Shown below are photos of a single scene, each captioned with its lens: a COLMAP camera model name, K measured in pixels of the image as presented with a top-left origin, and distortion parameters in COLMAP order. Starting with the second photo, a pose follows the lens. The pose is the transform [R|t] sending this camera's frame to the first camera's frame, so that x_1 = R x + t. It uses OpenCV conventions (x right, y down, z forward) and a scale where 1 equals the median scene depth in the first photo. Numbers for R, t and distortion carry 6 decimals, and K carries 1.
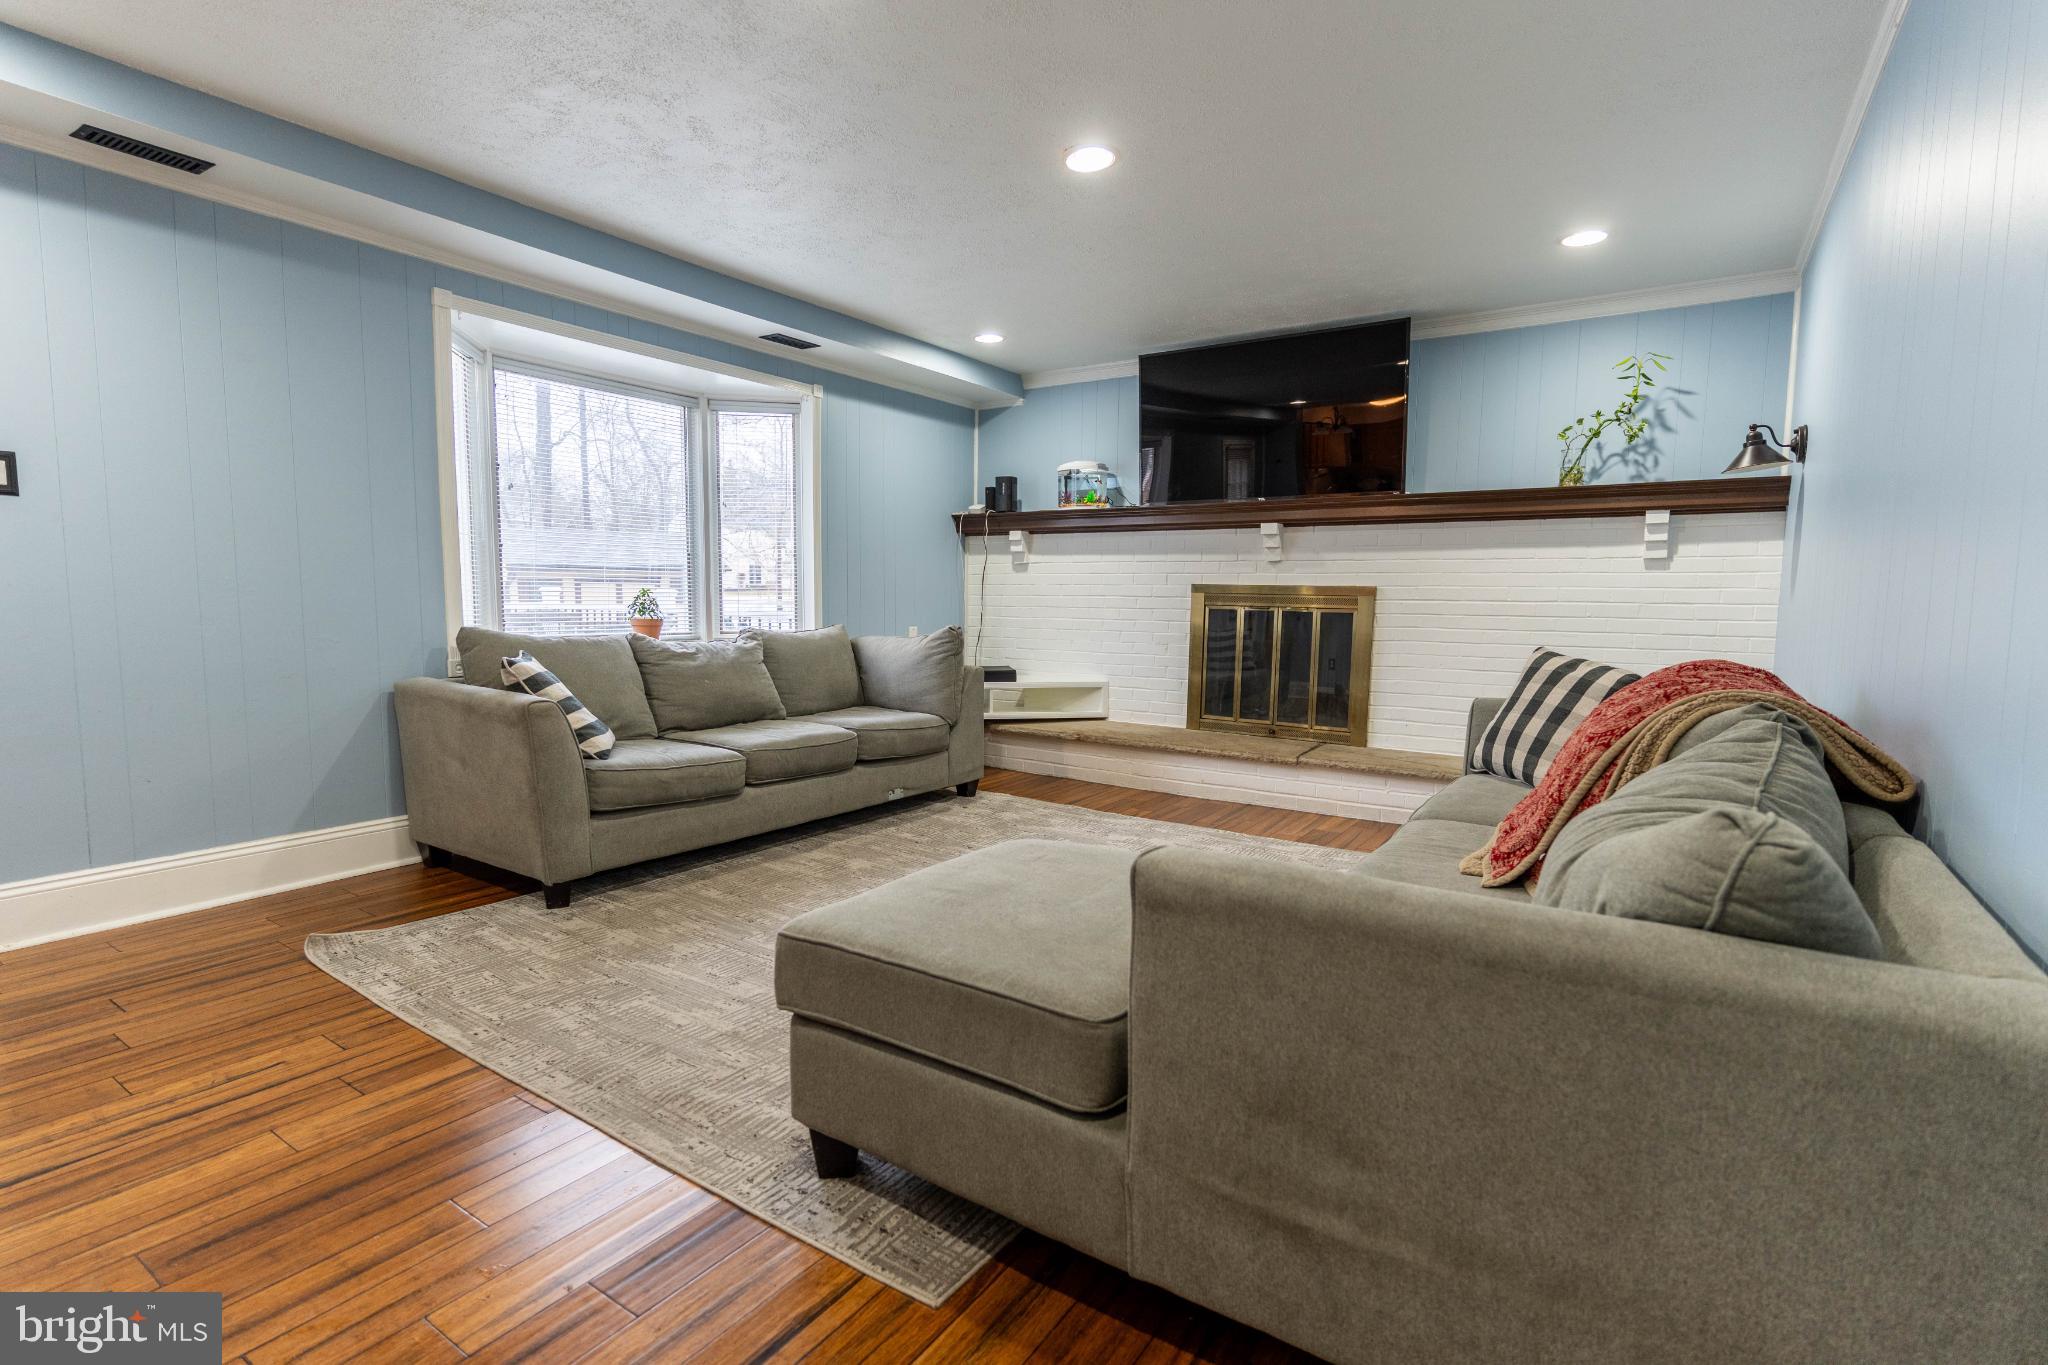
lens RADIAL K [[972.3, 0, 1029.5], [0, 972.3, 687.1], [0, 0, 1]] dist [0.002906, 0.000789]
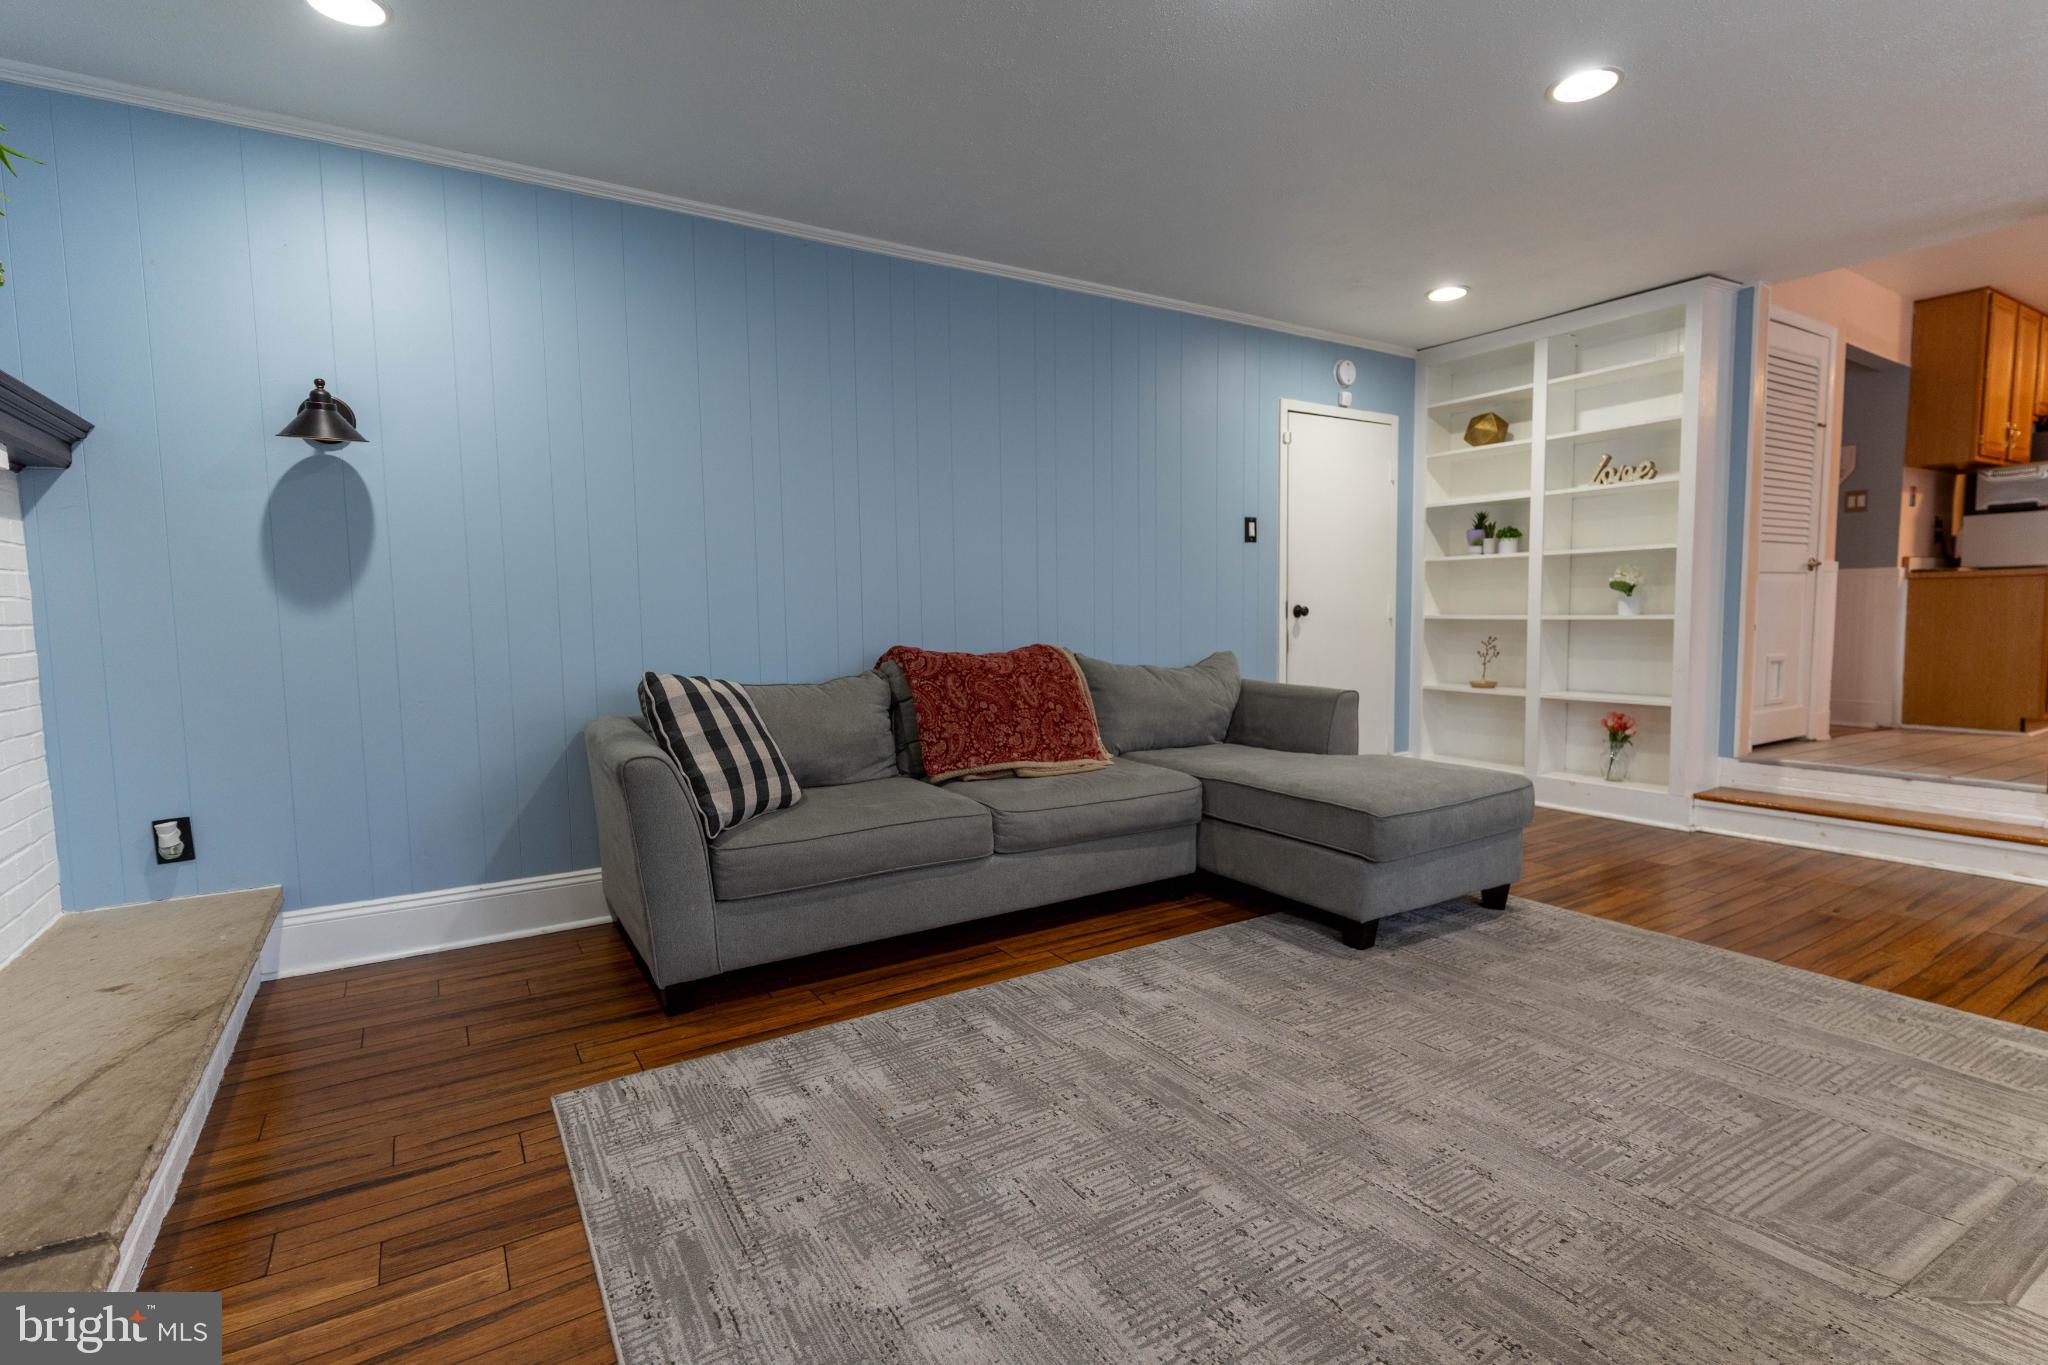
lens RADIAL K [[972.3, 0, 1029.5], [0, 972.3, 687.1], [0, 0, 1]] dist [0.002906, 0.000789]
pose [[-0.912880, -0.030005, 0.407124, -0.053186], [0.045034, 0.983806, 0.173485, -0.114304], [-0.405737, 0.176705, -0.896746, 1.204201]]
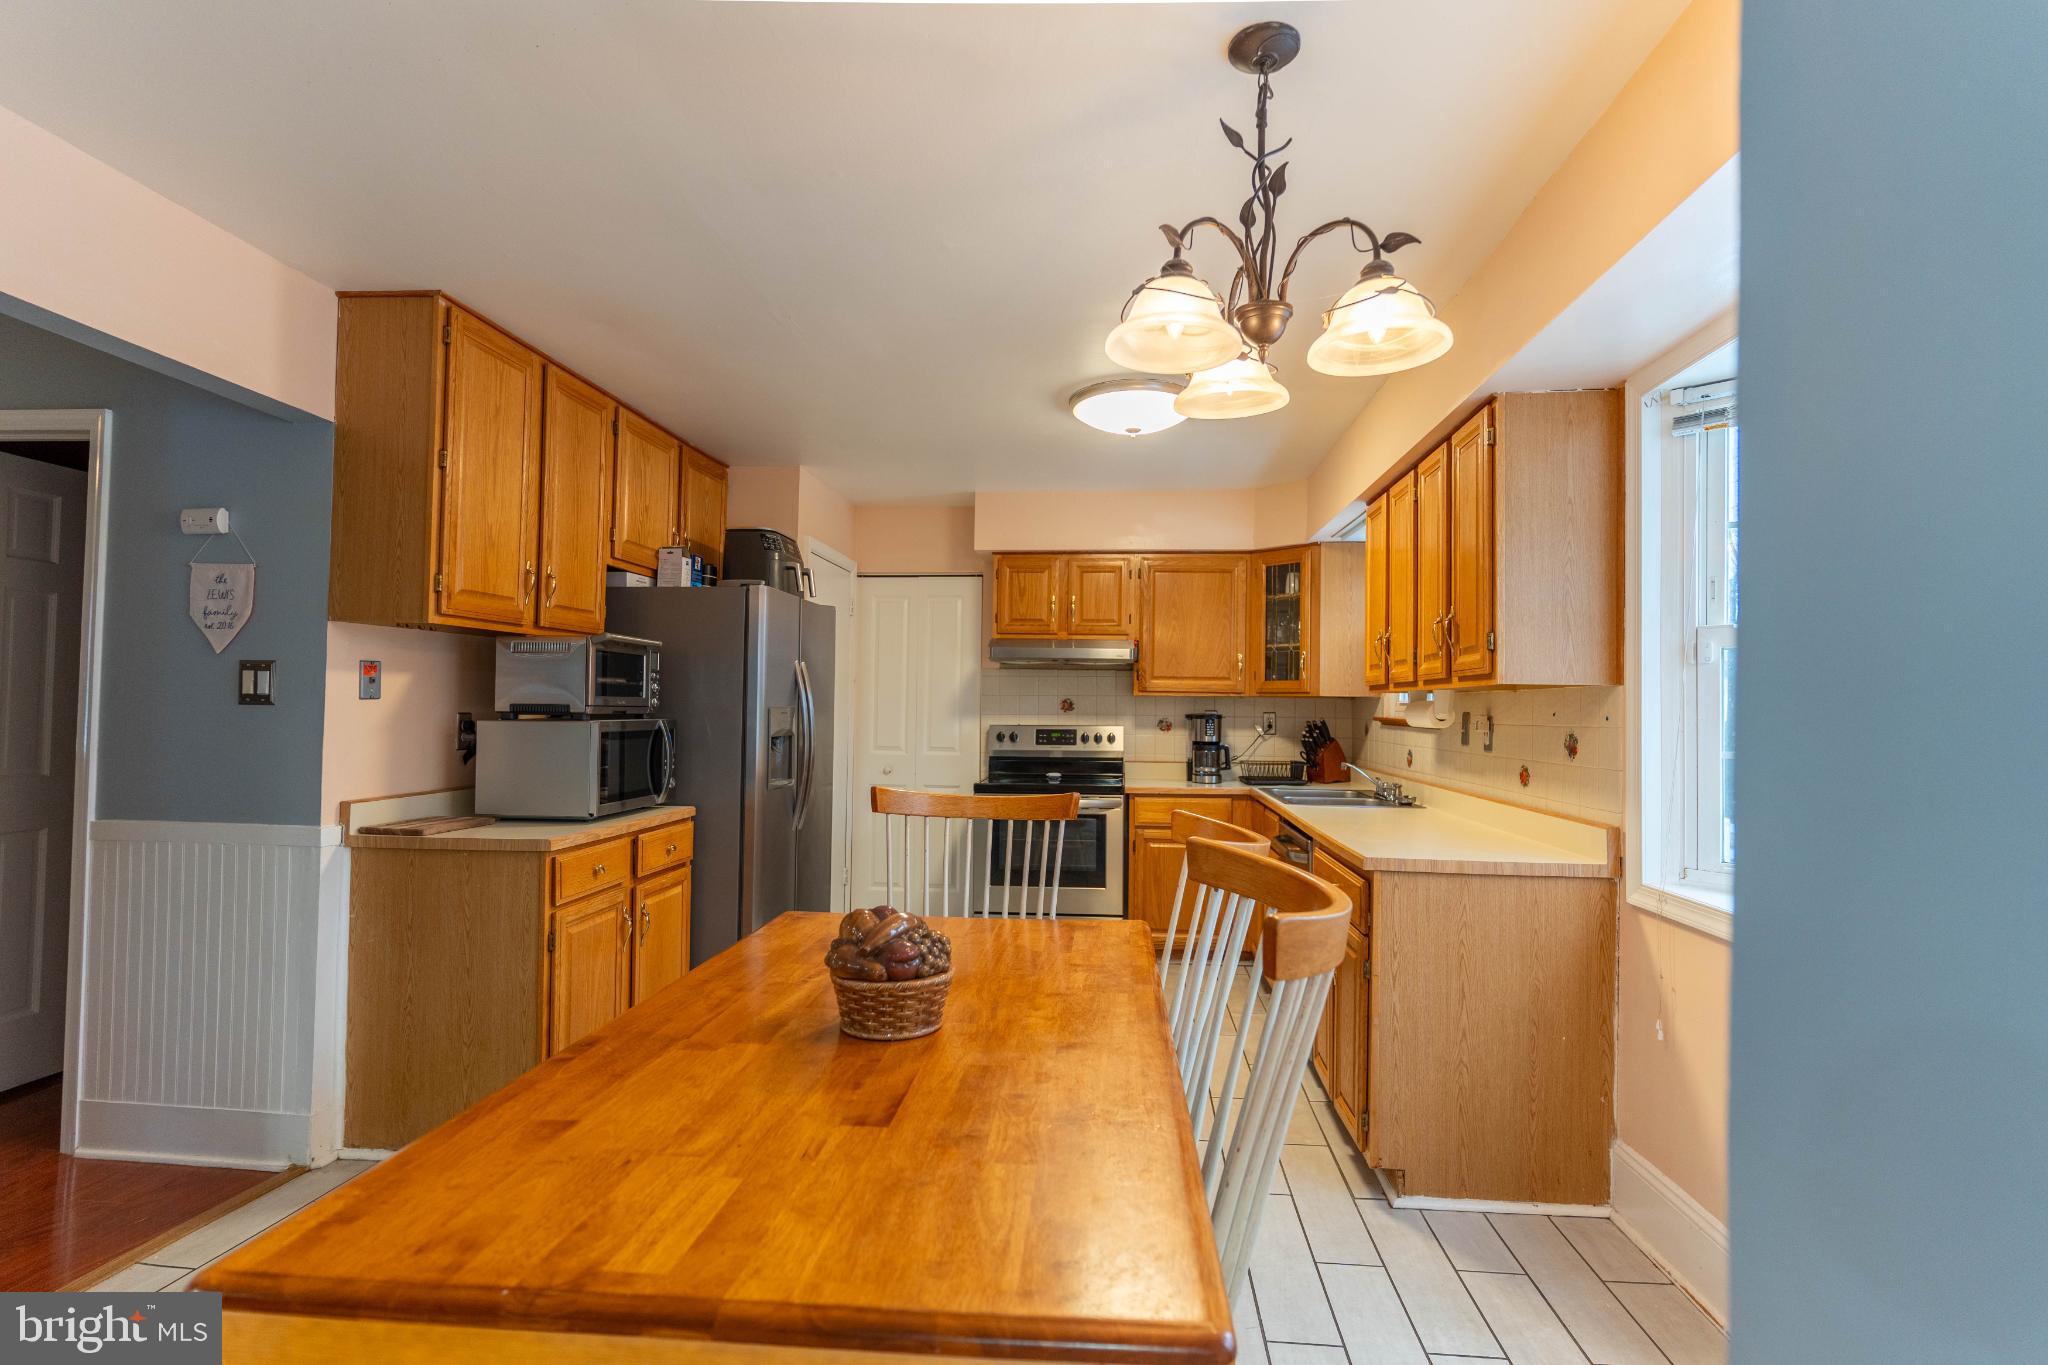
lens RADIAL K [[972.3, 0, 1029.5], [0, 972.3, 687.1], [0, 0, 1]] dist [0.002906, 0.000789]
pose [[-0.878224, -0.036567, -0.476850, -0.650549], [-0.073911, 0.995471, 0.059786, -0.151967], [0.472505, 0.087750, -0.876949, 0.329817]]
